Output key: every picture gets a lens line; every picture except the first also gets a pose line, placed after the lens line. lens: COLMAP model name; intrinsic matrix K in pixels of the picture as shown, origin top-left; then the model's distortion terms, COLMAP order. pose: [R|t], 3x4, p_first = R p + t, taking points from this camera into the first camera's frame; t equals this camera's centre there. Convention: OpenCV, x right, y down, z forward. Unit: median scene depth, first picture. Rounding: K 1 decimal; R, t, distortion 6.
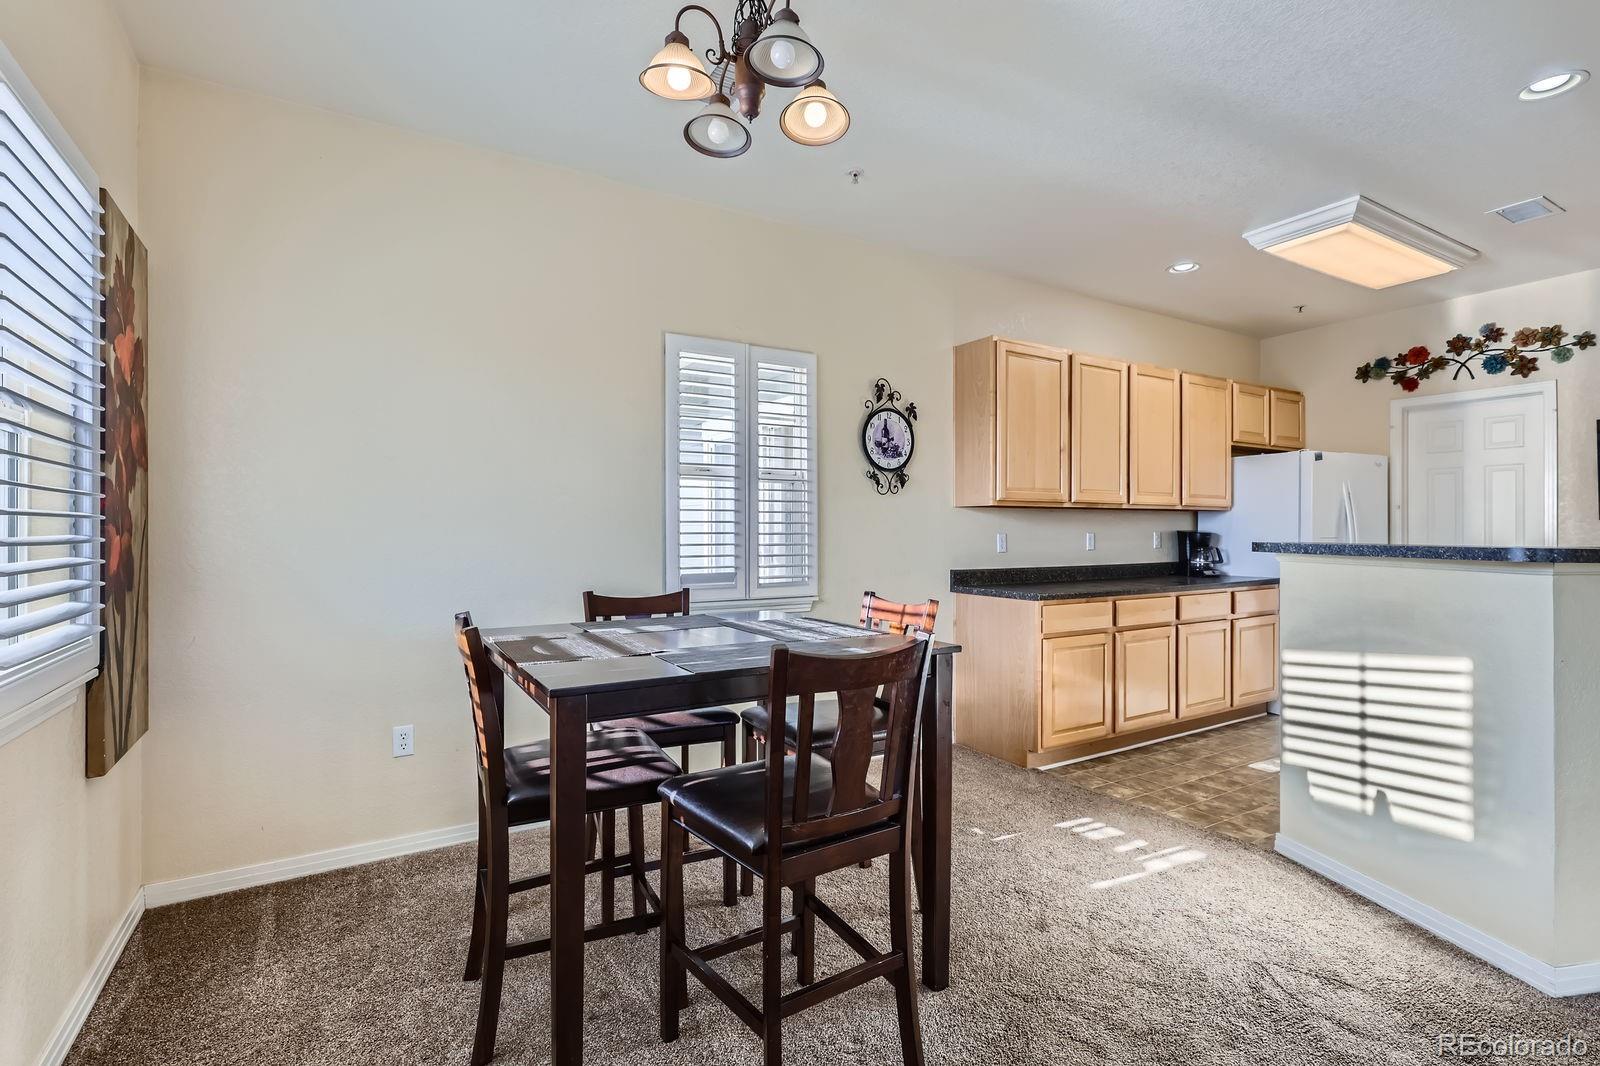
lens RADIAL K [[741.9, 0, 796.3], [0, 741.9, 533.4], [0, 0, 1]] dist [0.001324, 0.000030]
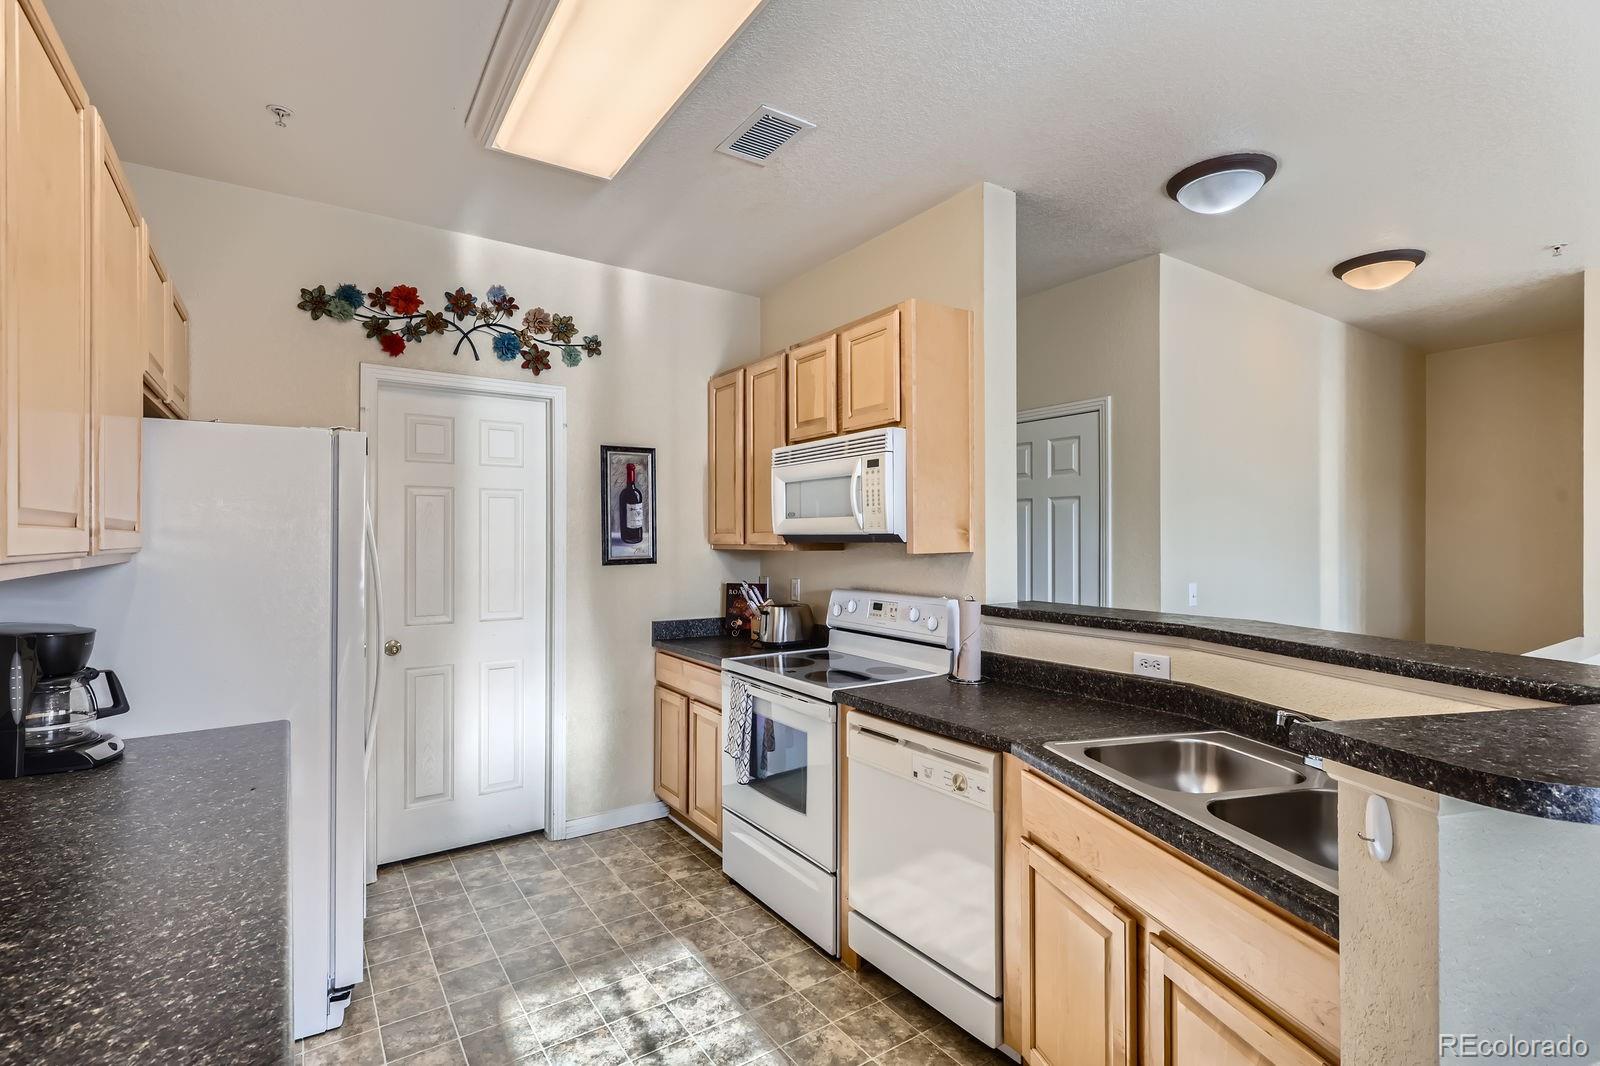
lens RADIAL K [[741.9, 0, 799.3], [0, 741.9, 533.4], [0, 0, 1]] dist [0.001324, 0.000030]
pose [[-0.049889, 0.002821, 0.998751, 0.211945], [-0.001105, 0.999995, -0.002880, -0.046176], [-0.998754, -0.001247, -0.049886, 0.726819]]
